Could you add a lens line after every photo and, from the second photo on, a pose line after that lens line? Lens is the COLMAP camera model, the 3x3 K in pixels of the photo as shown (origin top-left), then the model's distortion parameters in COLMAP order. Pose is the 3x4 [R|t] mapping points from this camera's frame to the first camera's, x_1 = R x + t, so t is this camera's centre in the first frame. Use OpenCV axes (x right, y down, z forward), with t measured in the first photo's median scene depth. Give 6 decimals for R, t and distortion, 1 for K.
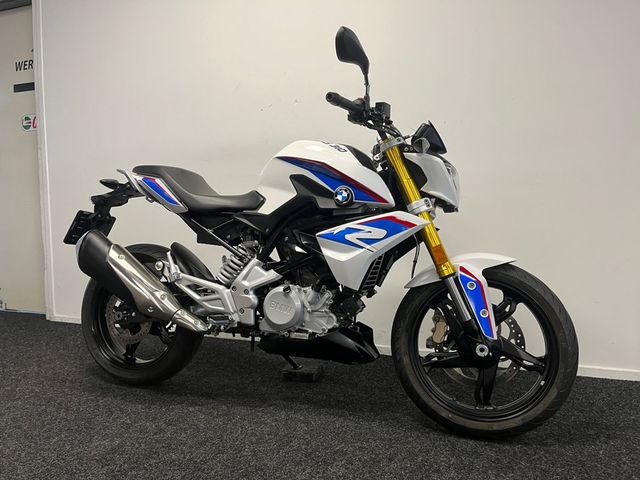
lens RADIAL K [[486.5, 0, 318.7], [0, 486.5, 241.5], [0, 0, 1]] dist [0.058349, -0.080075]
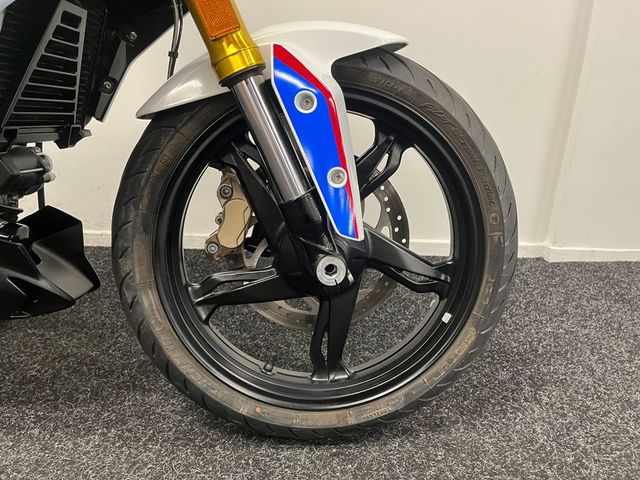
lens RADIAL K [[486.5, 0, 322.9], [0, 486.5, 241.3], [0, 0, 1]] dist [0.058349, -0.080075]
pose [[0.936953, -0.091022, 0.337394, 0.177229], [-0.011213, 0.957155, 0.289358, 0.076749], [-0.349276, -0.274897, 0.895789, 0.592392]]
